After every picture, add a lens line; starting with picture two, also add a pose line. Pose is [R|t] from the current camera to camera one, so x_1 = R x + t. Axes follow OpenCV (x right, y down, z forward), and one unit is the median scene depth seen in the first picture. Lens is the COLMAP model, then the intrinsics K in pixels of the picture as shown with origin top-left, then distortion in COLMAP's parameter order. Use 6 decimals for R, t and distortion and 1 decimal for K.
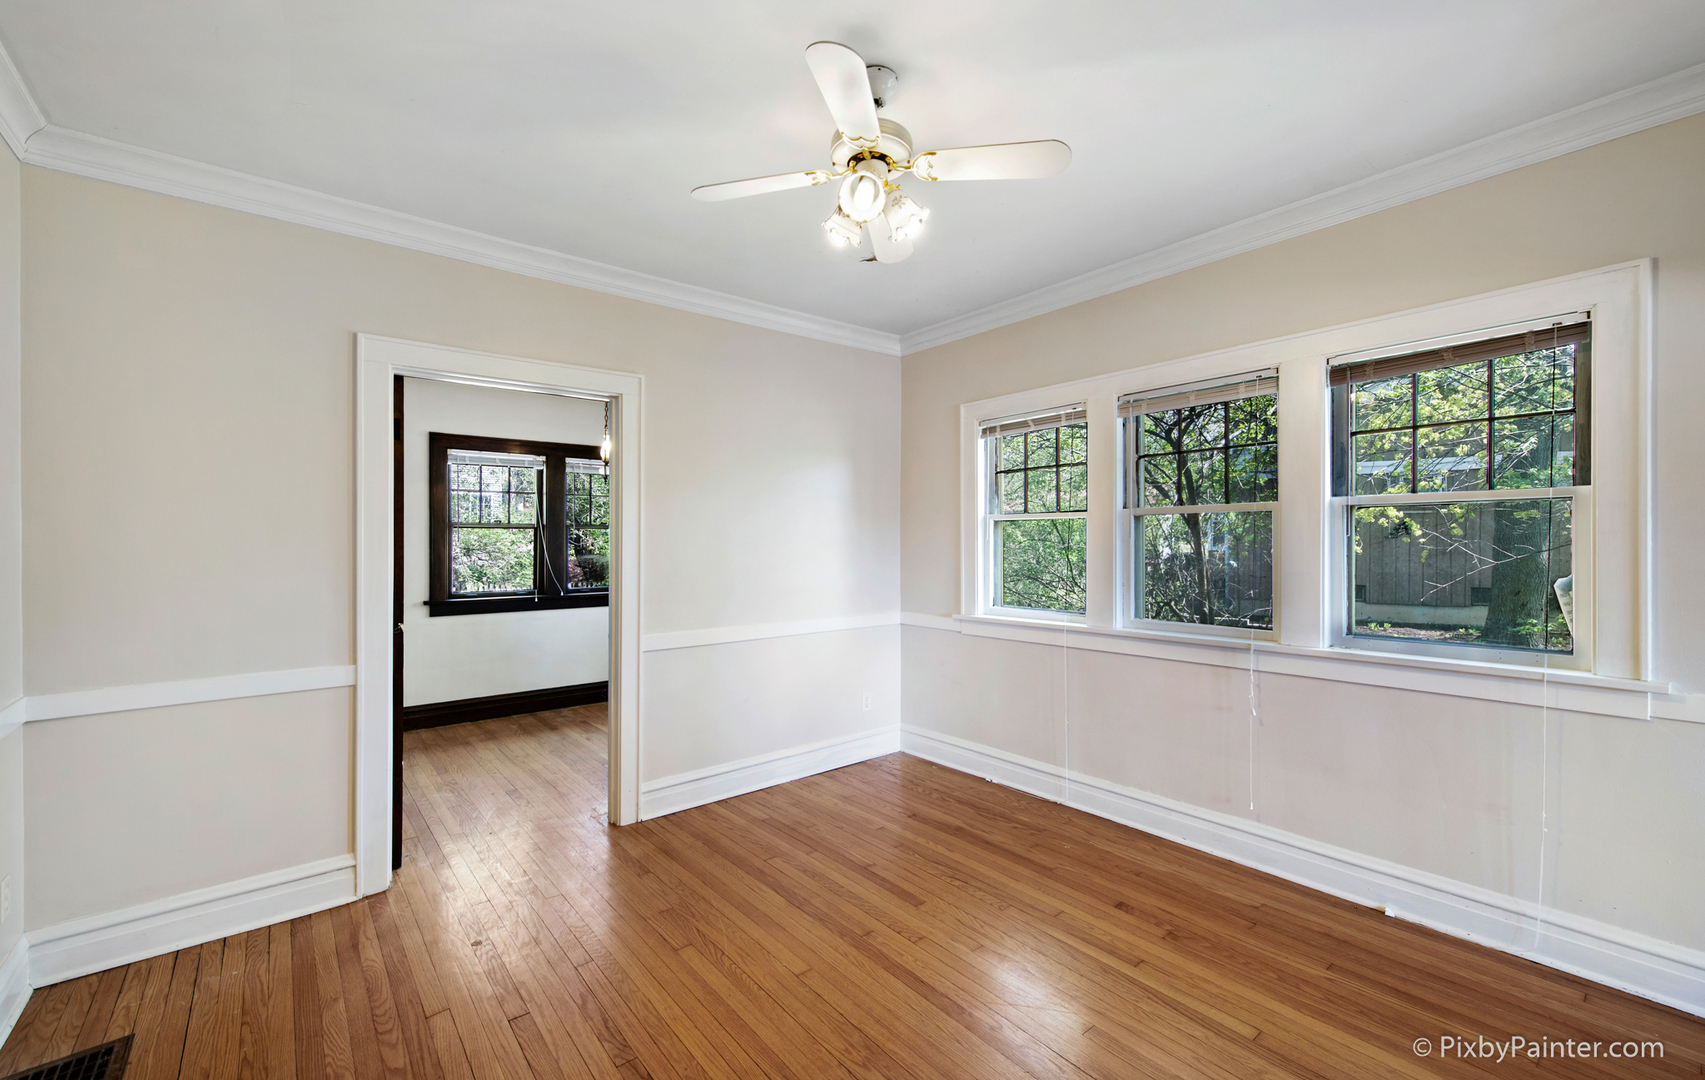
lens RADIAL K [[682.3, 0, 840.3], [0, 682.3, 540.7], [0, 0, 1]] dist [0.000603, -0.000009]
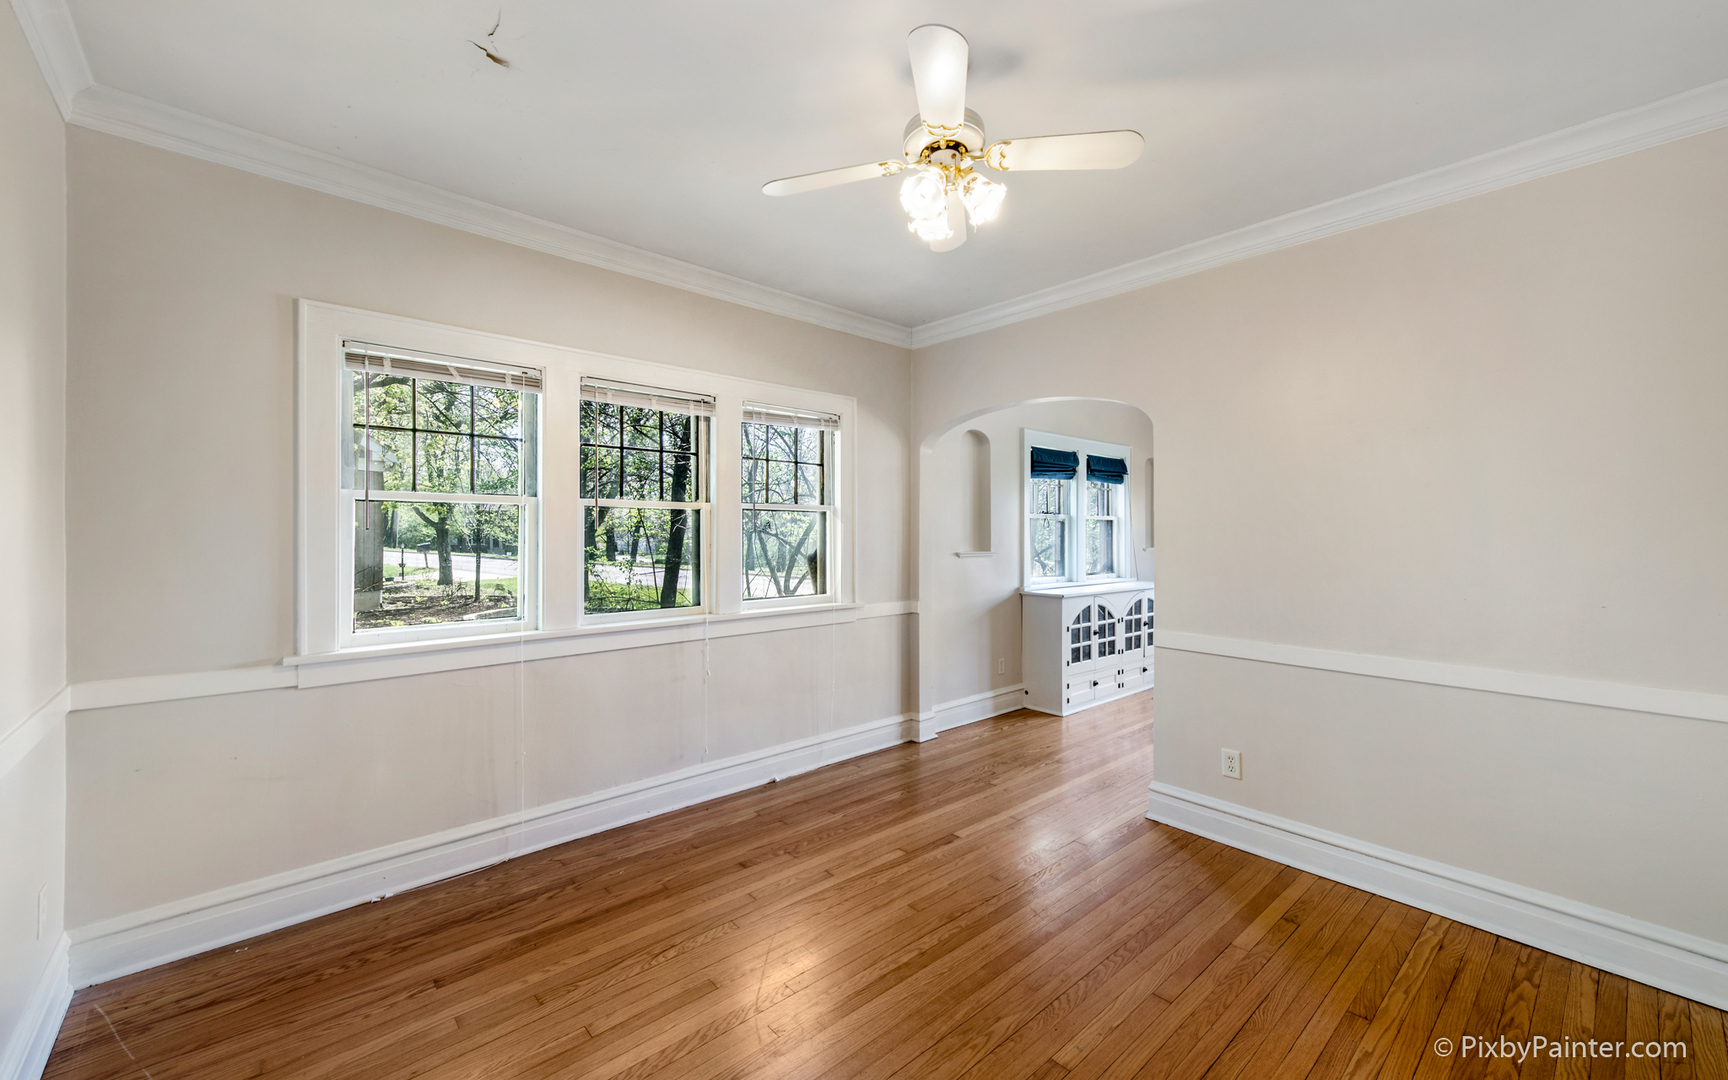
lens RADIAL K [[691.6, 0, 849.7], [0, 691.6, 533.5], [0, 0, 1]] dist [0.000603, -0.000009]
pose [[-0.057614, 0.005619, 0.998323, -0.642863], [-0.001487, 0.999983, -0.005714, 0.008207], [-0.998338, -0.001814, -0.057605, 0.812258]]
